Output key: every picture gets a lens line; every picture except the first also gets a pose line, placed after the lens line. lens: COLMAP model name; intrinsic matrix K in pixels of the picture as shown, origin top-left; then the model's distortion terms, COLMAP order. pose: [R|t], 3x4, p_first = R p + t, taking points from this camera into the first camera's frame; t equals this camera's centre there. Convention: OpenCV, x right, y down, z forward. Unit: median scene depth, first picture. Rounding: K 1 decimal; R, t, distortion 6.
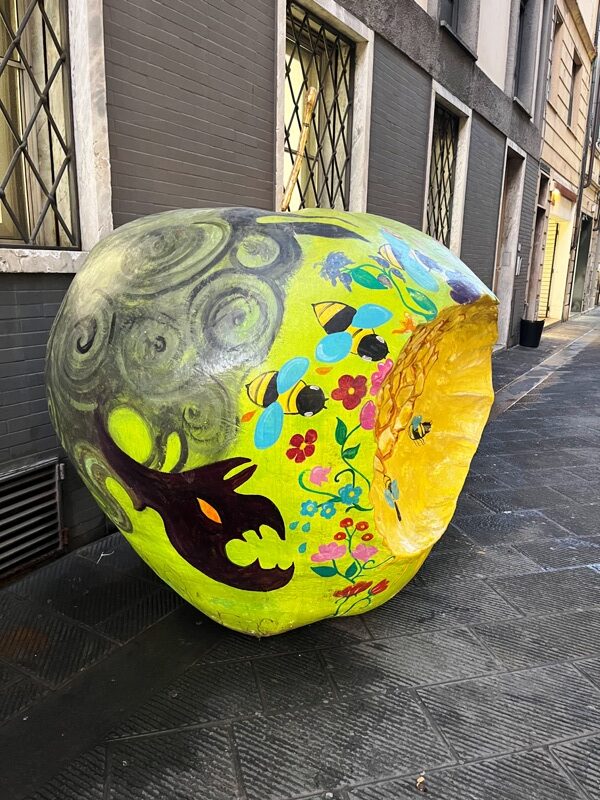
lens RADIAL K [[606.2, 0, 296.9], [0, 606.2, 400.1], [0, 0, 1]] dist [0.060110, -0.091925]
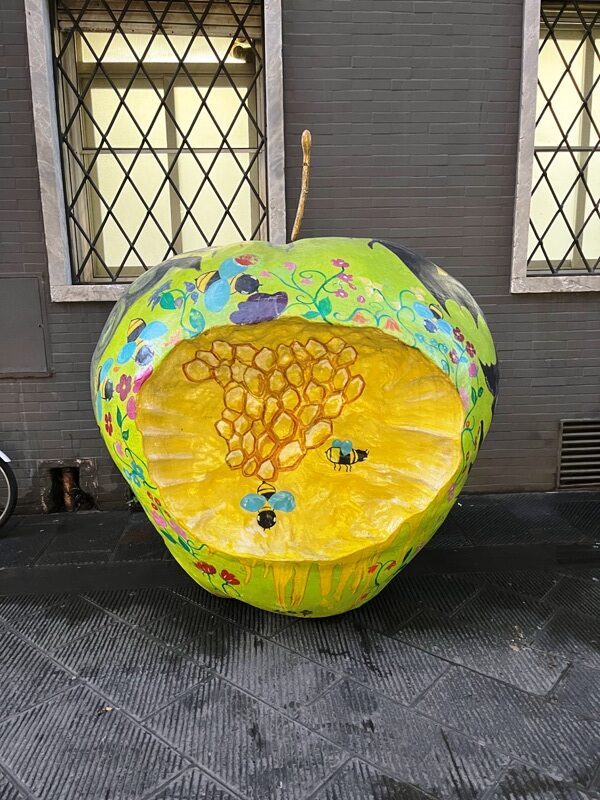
lens RADIAL K [[606.2, 0, 296.9], [0, 606.2, 400.1], [0, 0, 1]] dist [0.060110, -0.091925]
pose [[0.571198, 0.119133, -0.812121, 0.937396], [-0.149506, 0.987961, 0.039773, -0.064897], [0.807082, 0.098698, 0.582132, 0.372905]]
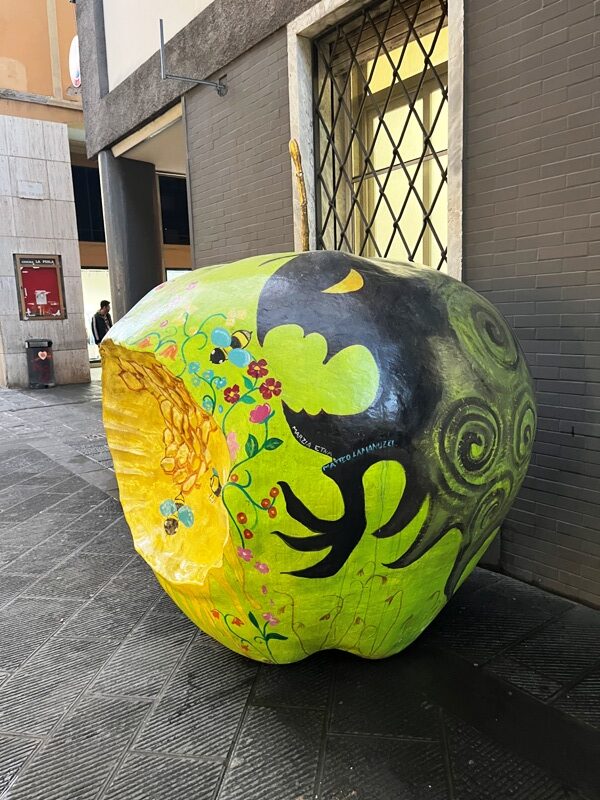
lens RADIAL K [[606.2, 0, 296.9], [0, 606.2, 400.1], [0, 0, 1]] dist [0.060110, -0.091925]
pose [[-0.379834, 0.127159, -0.916273, 0.983468], [-0.174820, 0.962791, 0.206085, -0.286480], [0.908385, 0.238461, -0.343471, 1.403582]]
